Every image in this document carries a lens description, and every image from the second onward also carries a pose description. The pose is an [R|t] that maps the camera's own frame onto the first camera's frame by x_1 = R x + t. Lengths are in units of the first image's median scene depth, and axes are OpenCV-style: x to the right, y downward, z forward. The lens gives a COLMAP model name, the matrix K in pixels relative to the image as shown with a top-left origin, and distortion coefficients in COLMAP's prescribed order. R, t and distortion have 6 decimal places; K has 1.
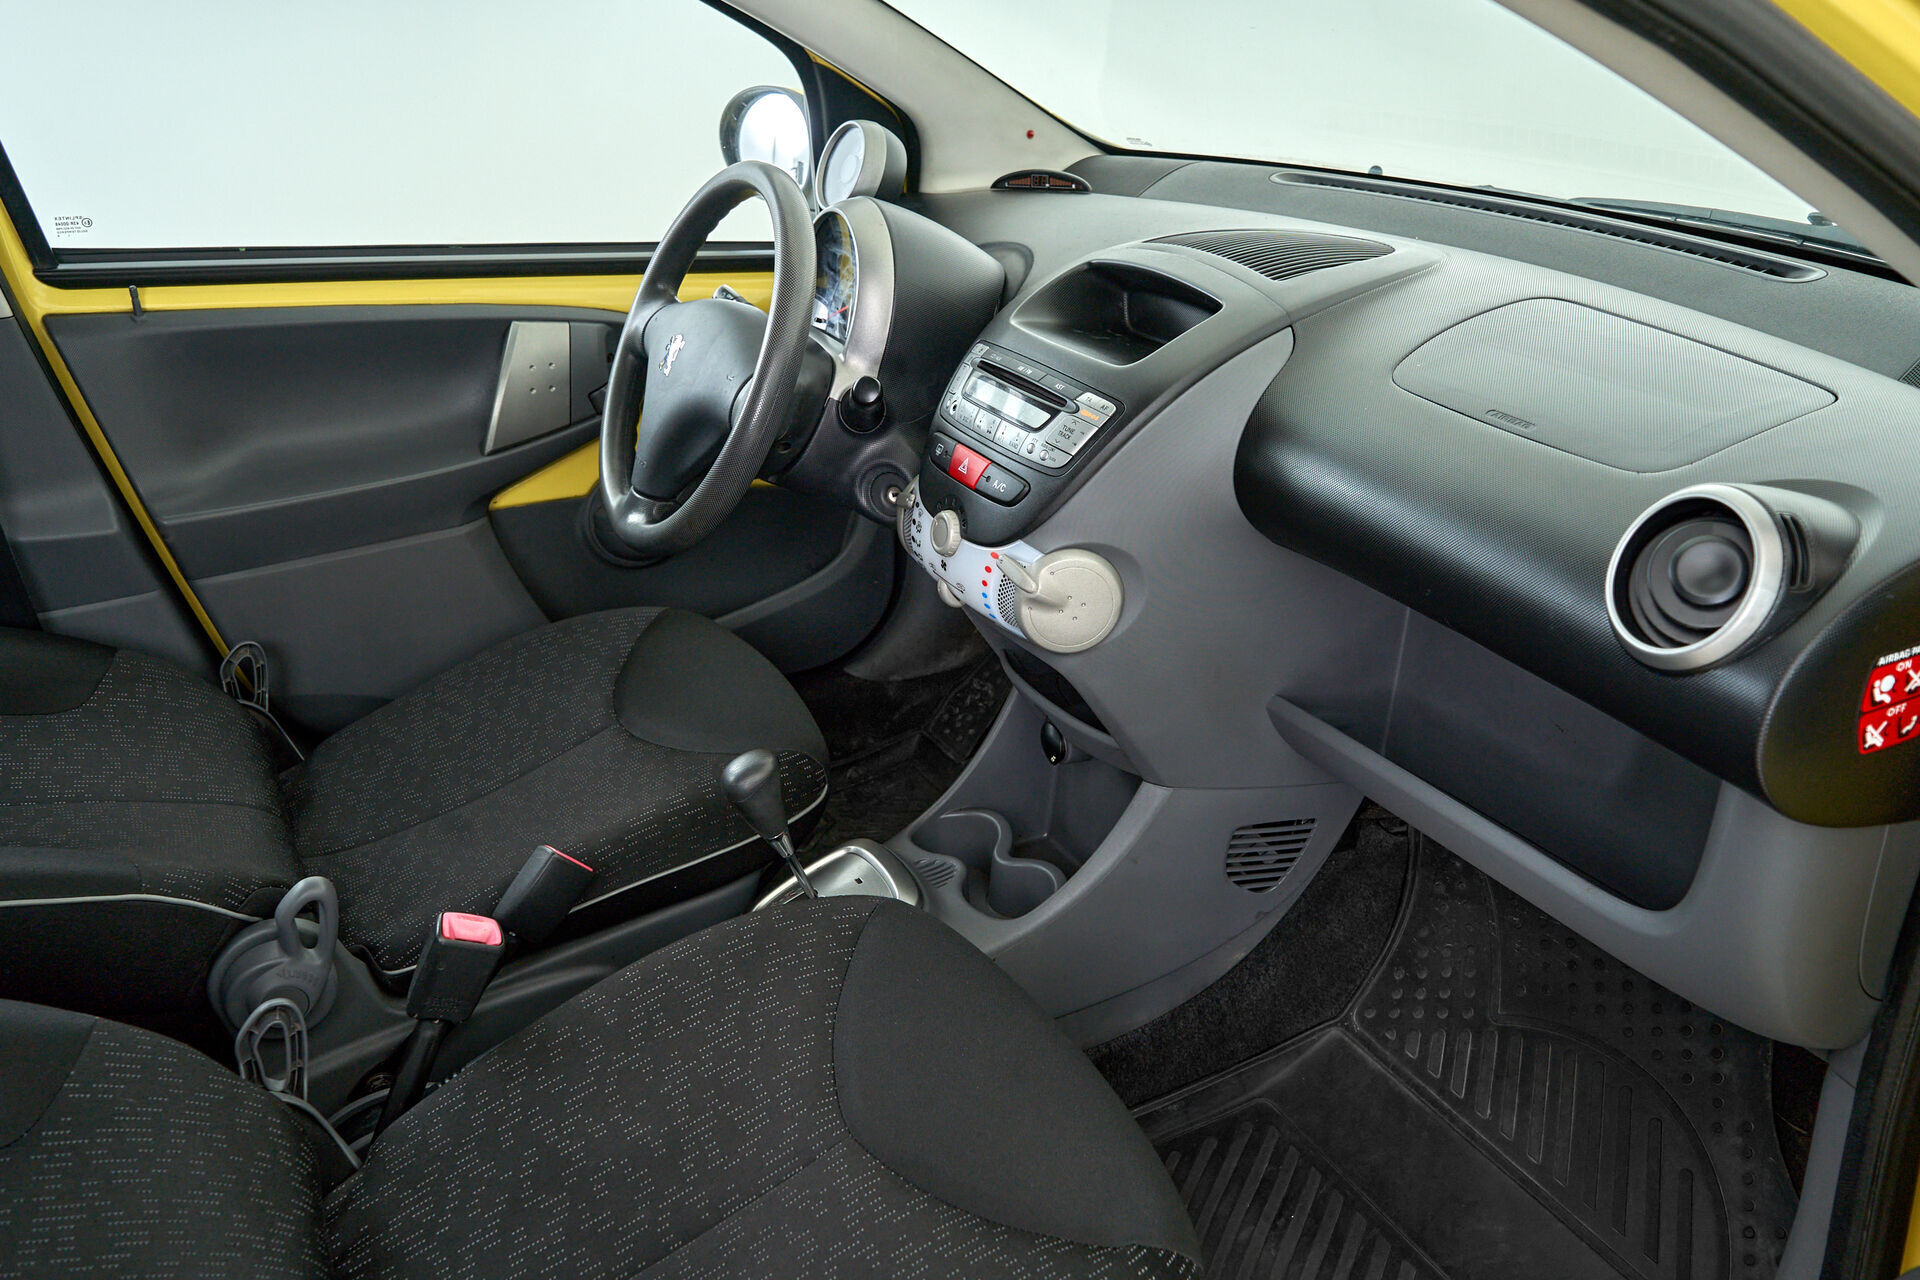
lens RADIAL K [[1551.3, 0, 960.0], [0, 1551.3, 640.0], [0, 0, 1]] dist [-0.002044, 0.002118]
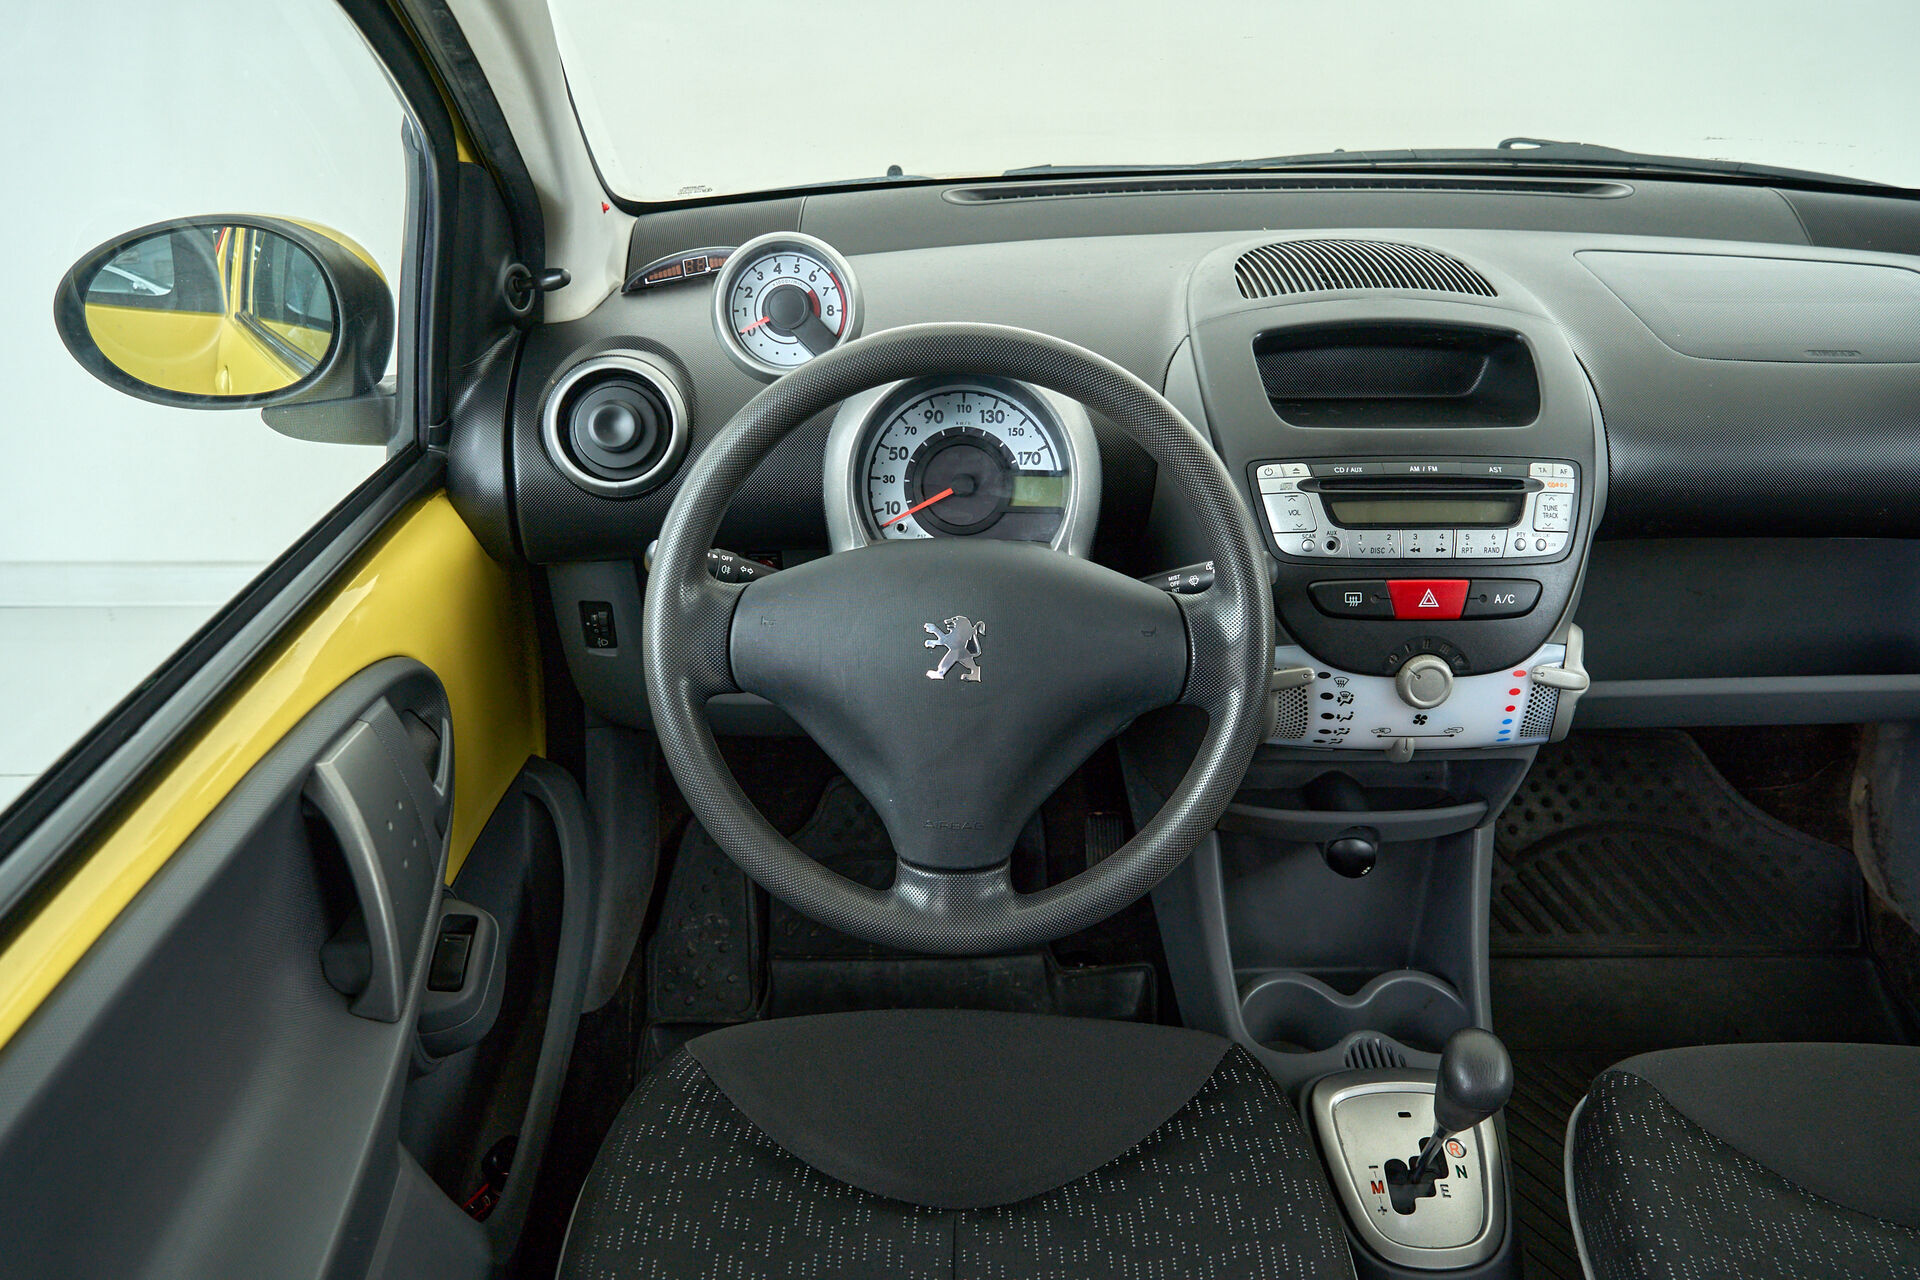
lens RADIAL K [[1551.3, 0, 960.0], [0, 1551.3, 640.0], [0, 0, 1]] dist [-0.002044, 0.002118]
pose [[0.452948, -0.413709, 0.789736, -0.738342], [0.369797, 0.893201, 0.255816, -0.378470], [-0.811227, 0.176171, 0.557562, 0.703946]]
